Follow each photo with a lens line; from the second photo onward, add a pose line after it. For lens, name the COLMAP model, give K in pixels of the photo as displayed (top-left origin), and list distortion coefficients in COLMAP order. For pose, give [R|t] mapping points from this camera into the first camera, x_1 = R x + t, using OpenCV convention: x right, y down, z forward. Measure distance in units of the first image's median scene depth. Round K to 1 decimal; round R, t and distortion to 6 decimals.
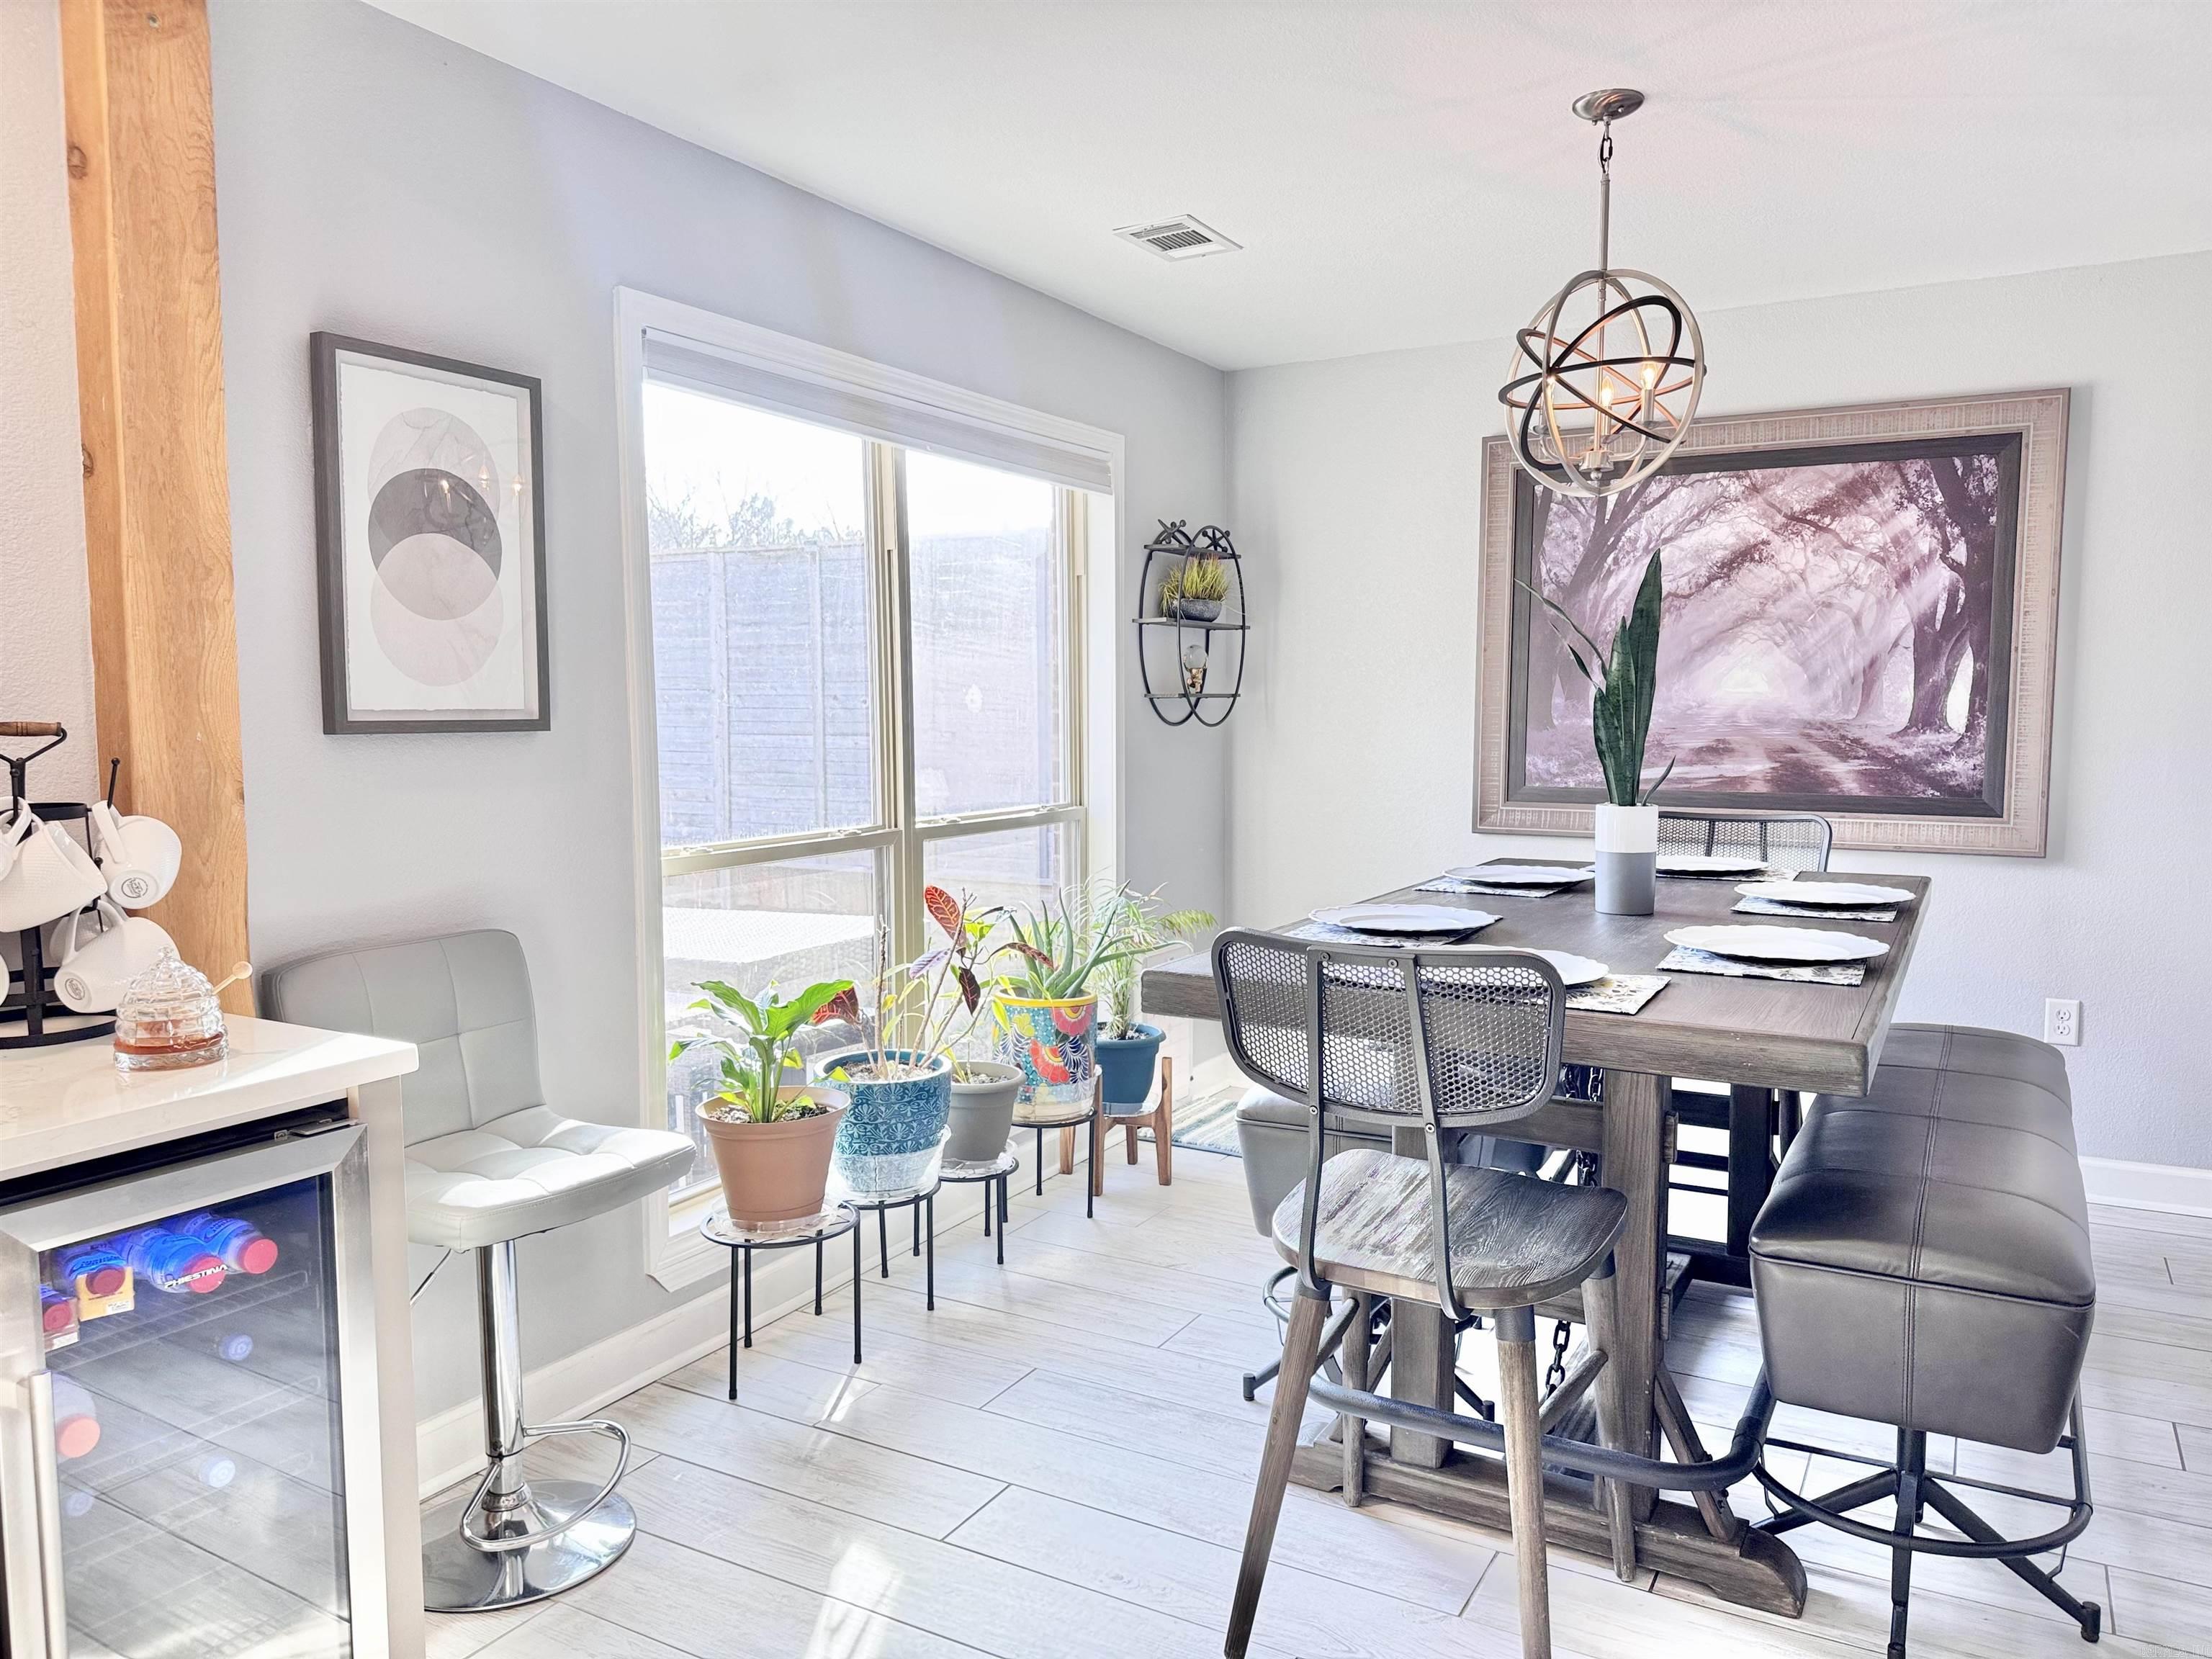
lens RADIAL K [[1548.9, 0, 1121.2], [0, 1548.9, 830.6], [0, 0, 1]] dist [0.063947, -0.076137]
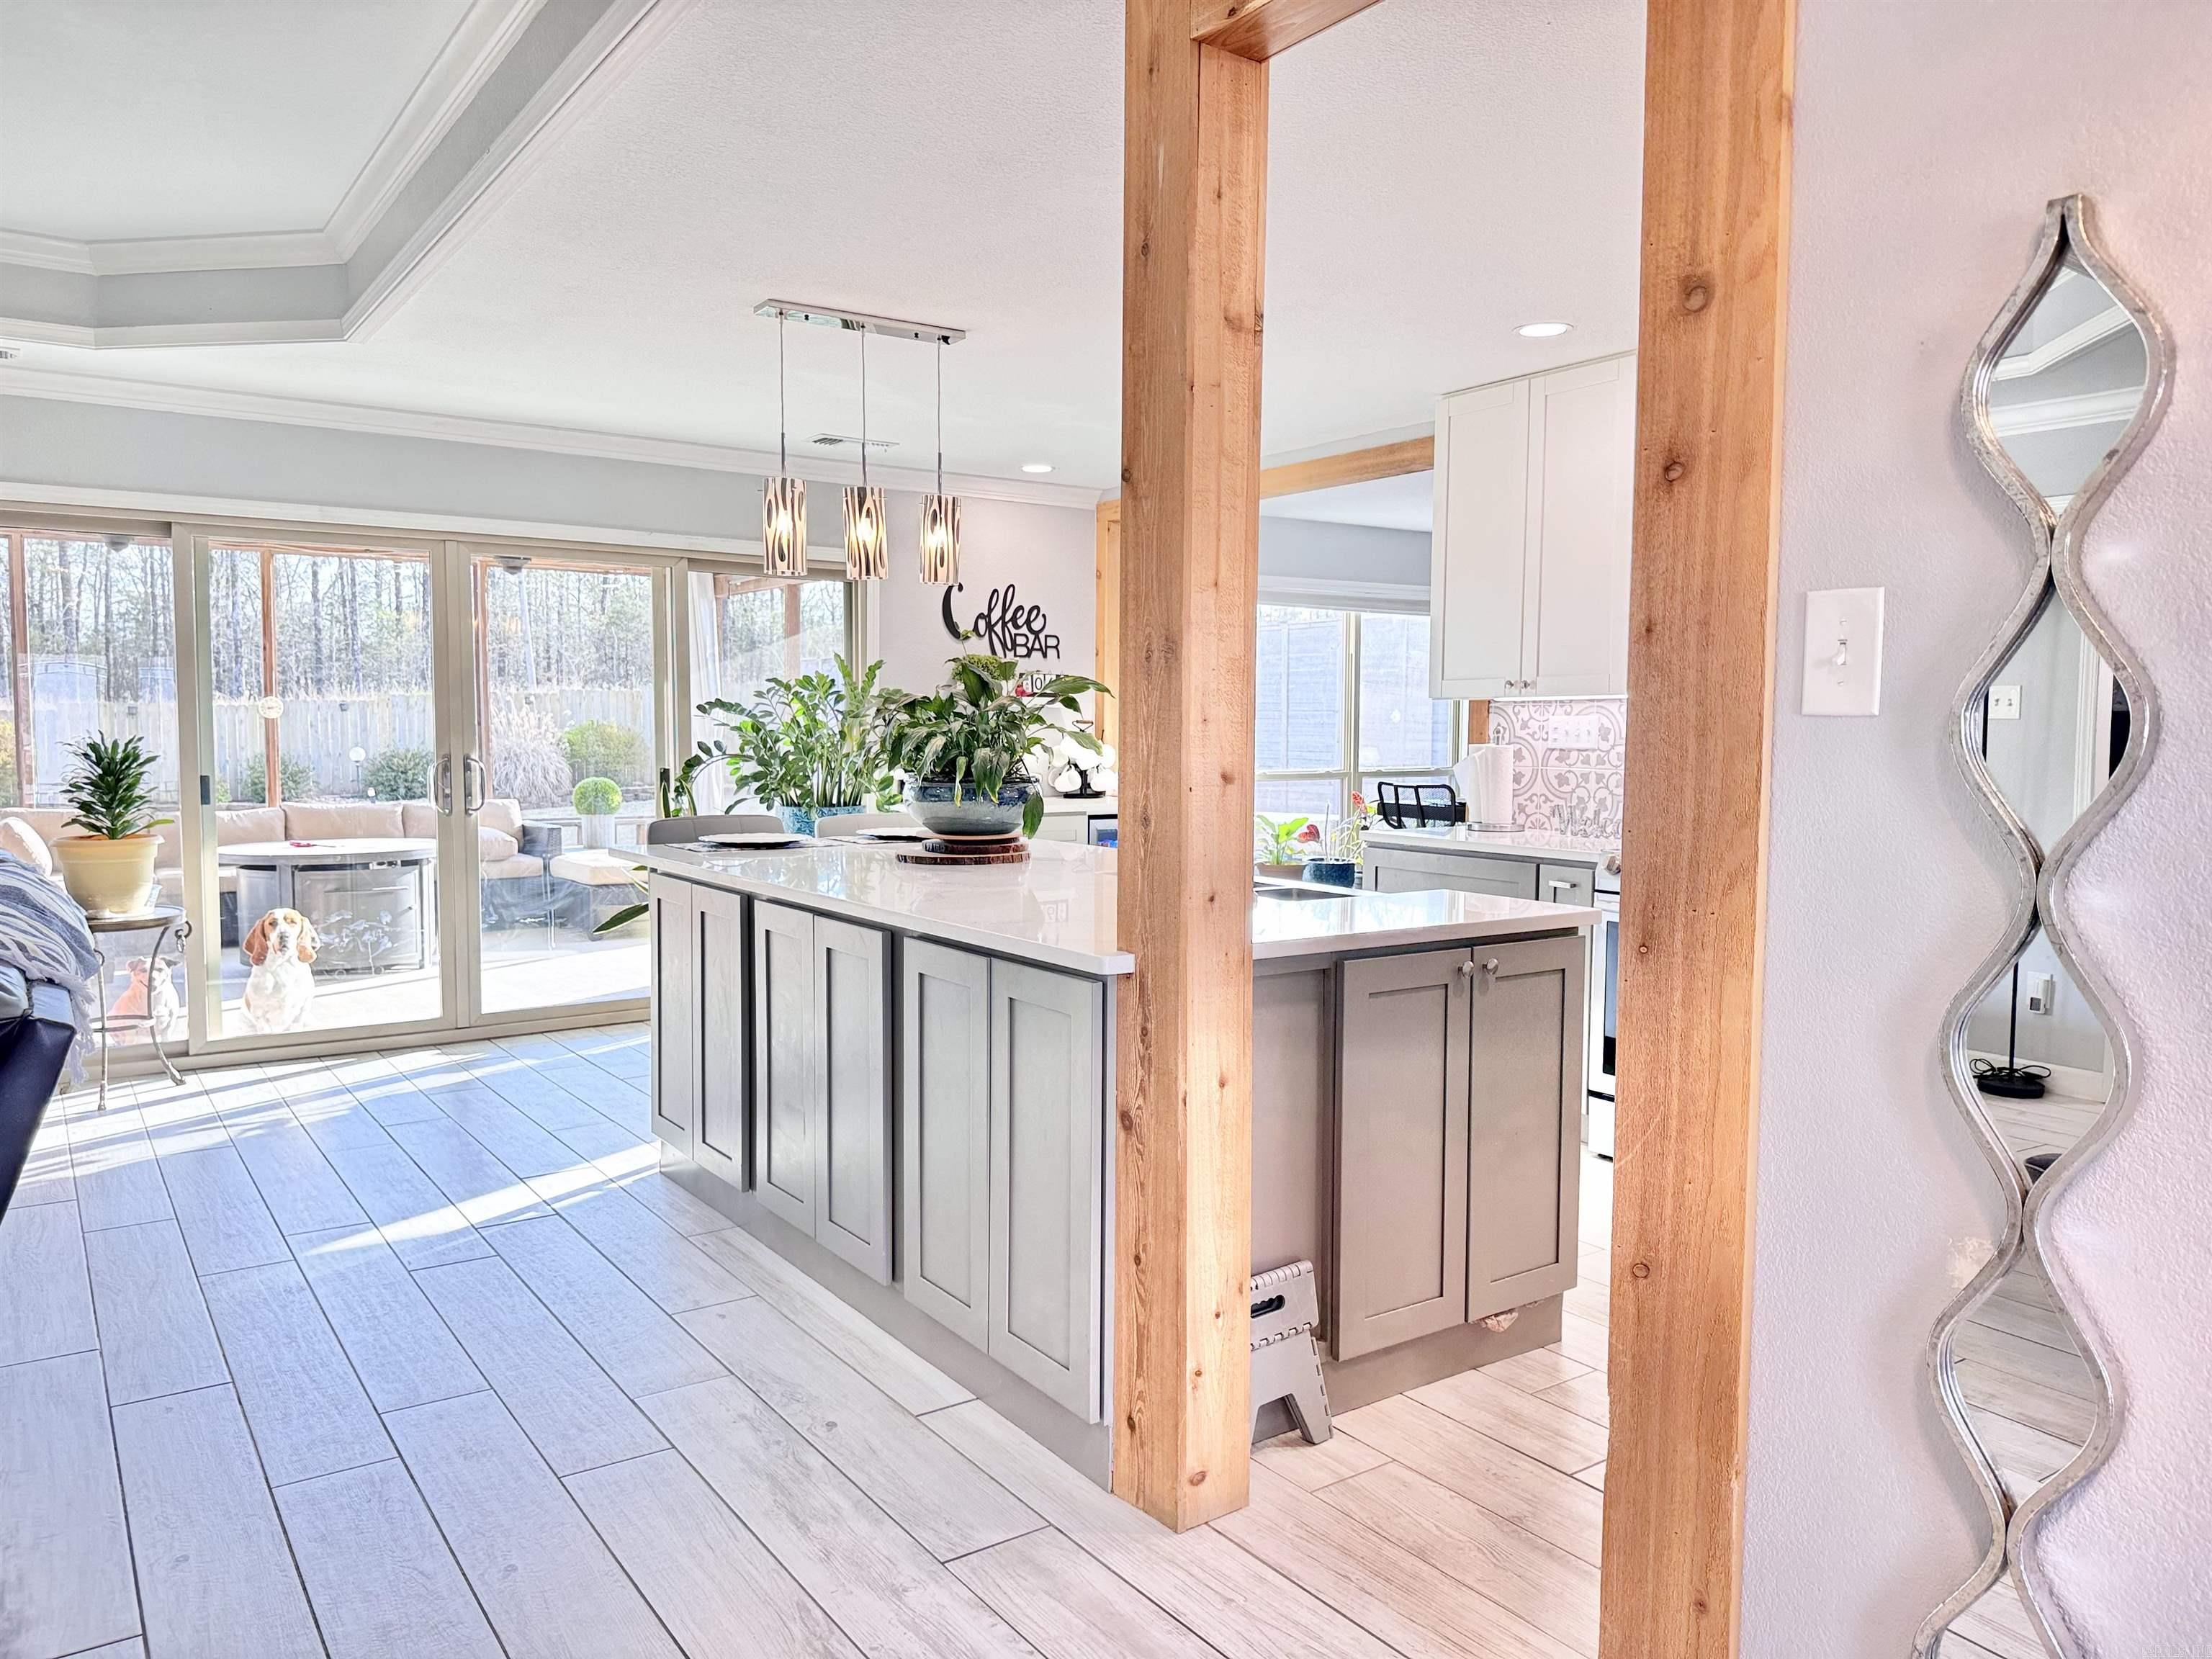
lens RADIAL K [[1548.9, 0, 1111.4], [0, 1548.9, 824.8], [0, 0, 1]] dist [0.063947, -0.076137]
pose [[0.904301, 0.038974, -0.425112, 0.499420], [-0.045124, 0.998972, -0.004403, 0.100287], [0.424504, 0.023165, 0.905130, -1.202478]]
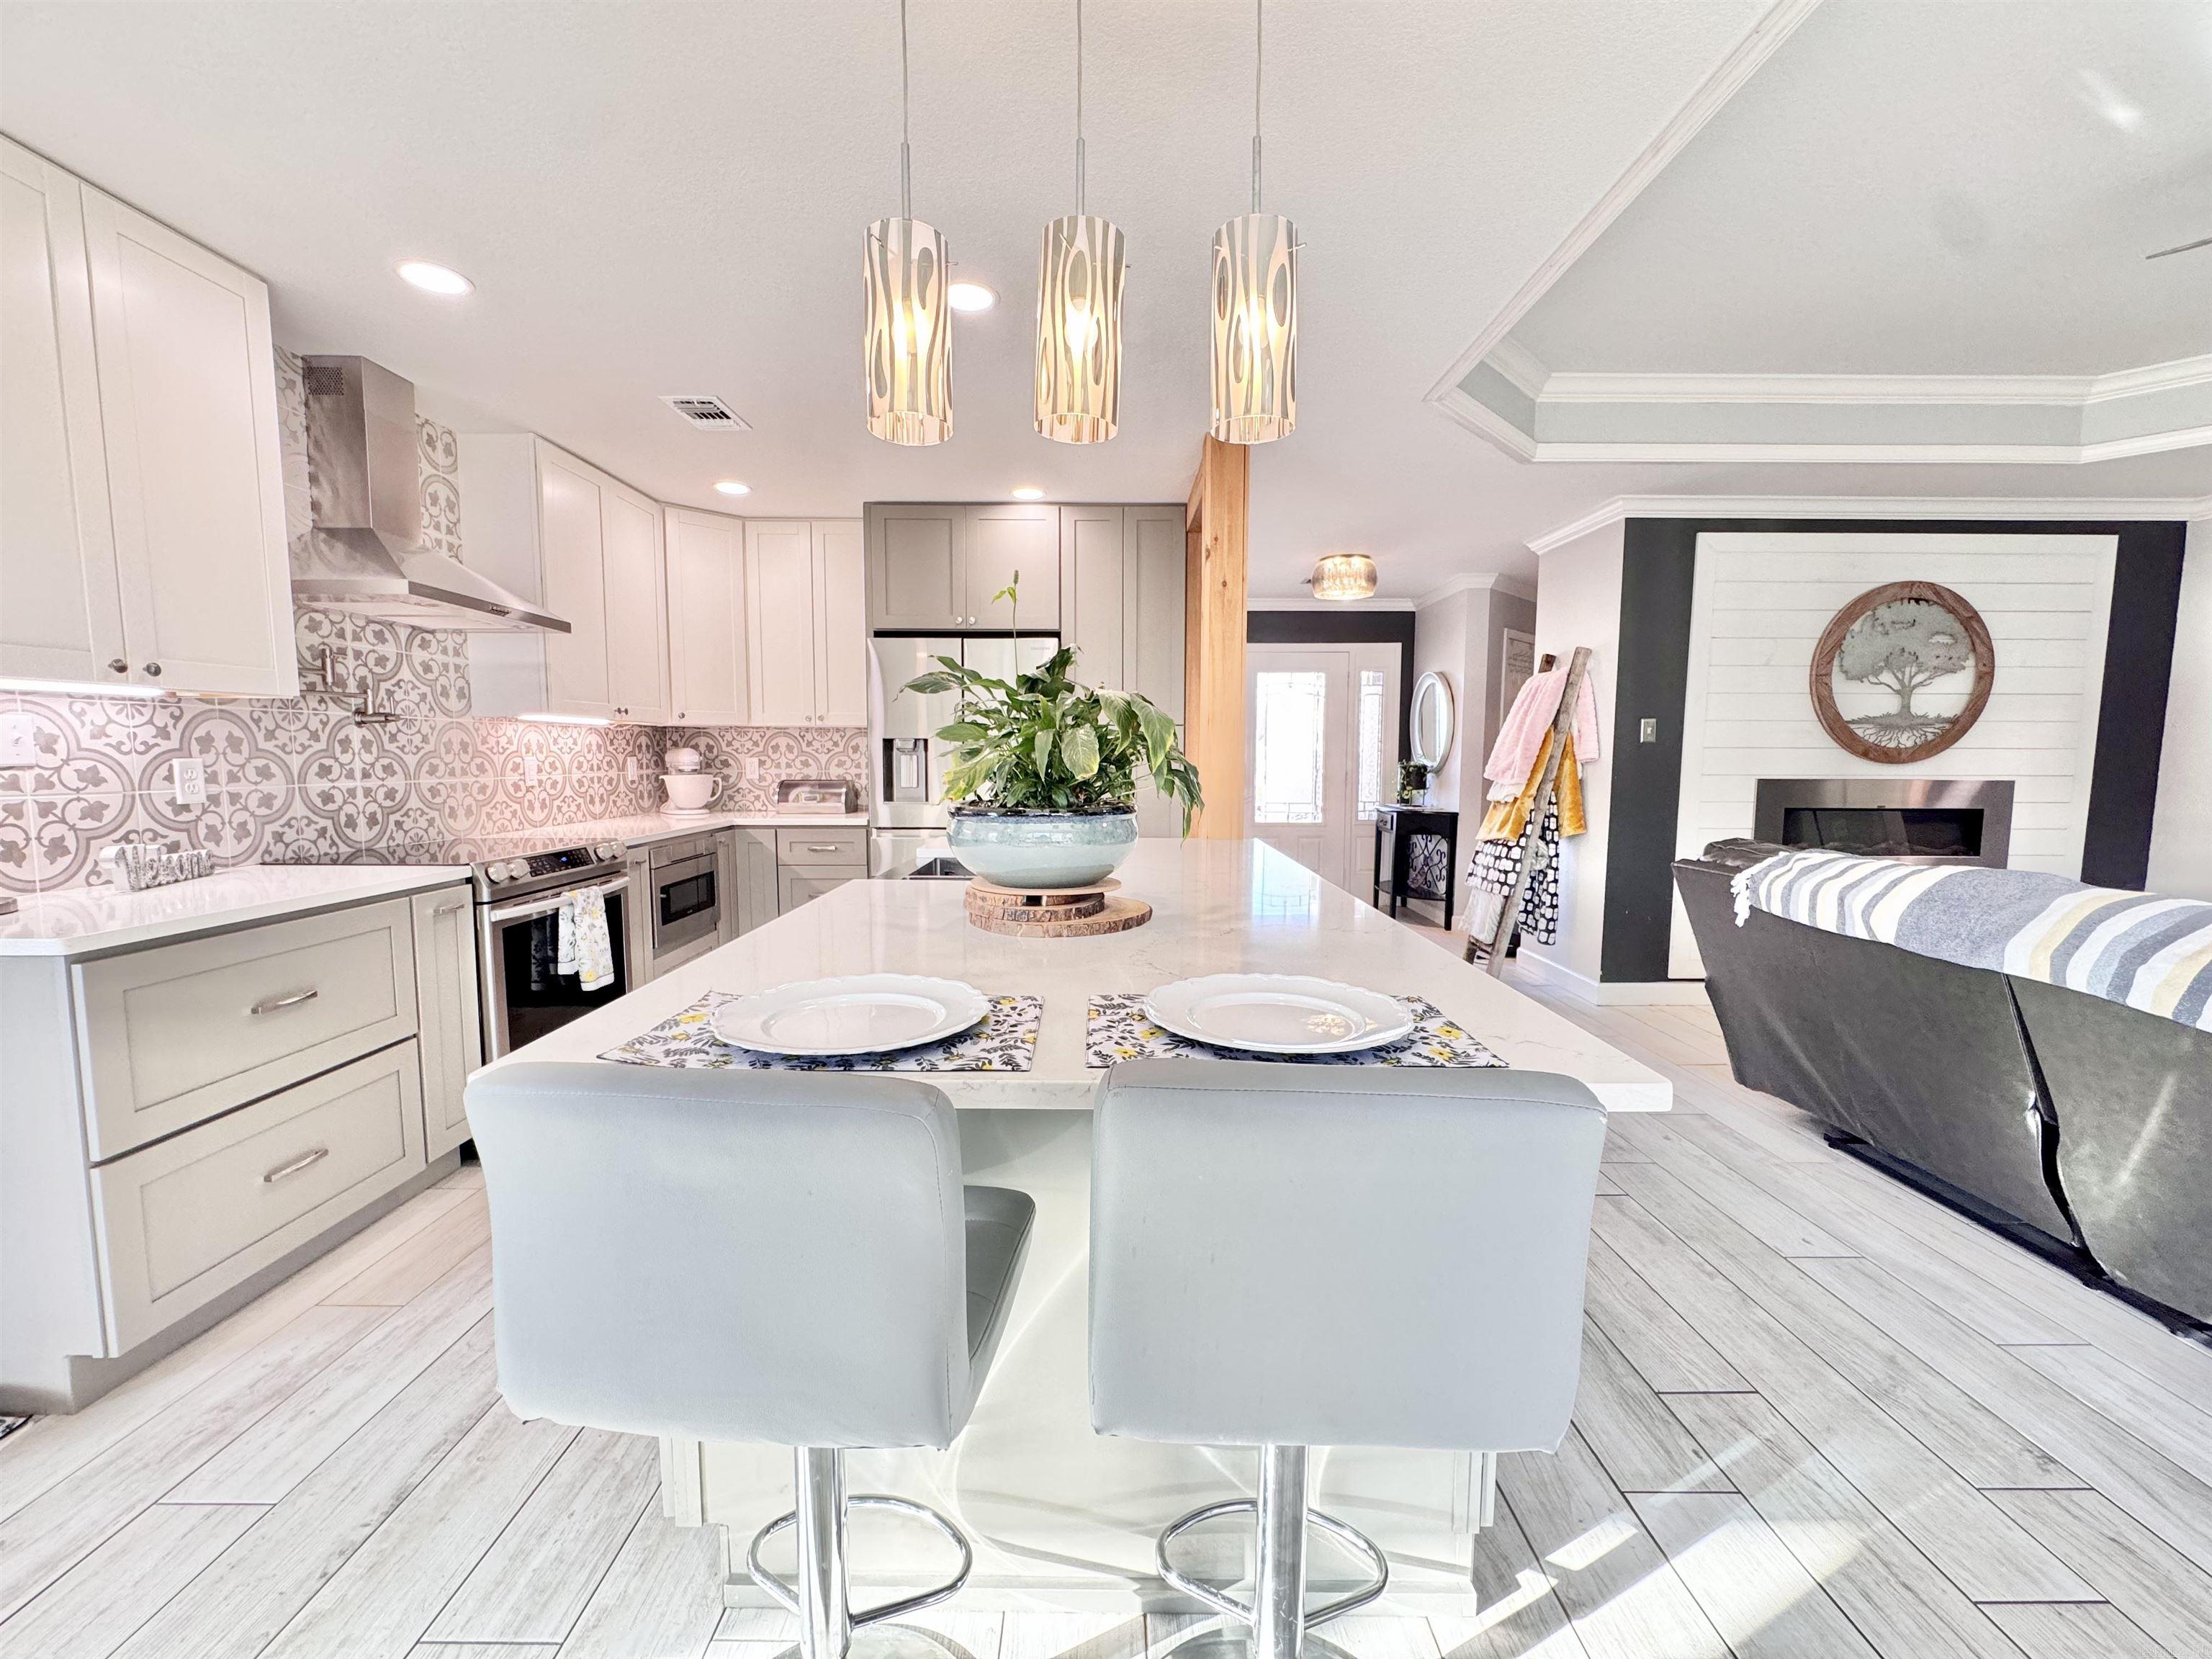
lens RADIAL K [[884.4, 0, 1095.5], [0, 884.4, 829.6], [0, 0, 1]] dist [-0.005719, 0.001087]
pose [[-0.487348, -0.072570, 0.870187, -0.408603], [0.068378, 0.990309, 0.120883, 0.028599], [-0.870526, 0.118414, -0.477663, -0.116894]]
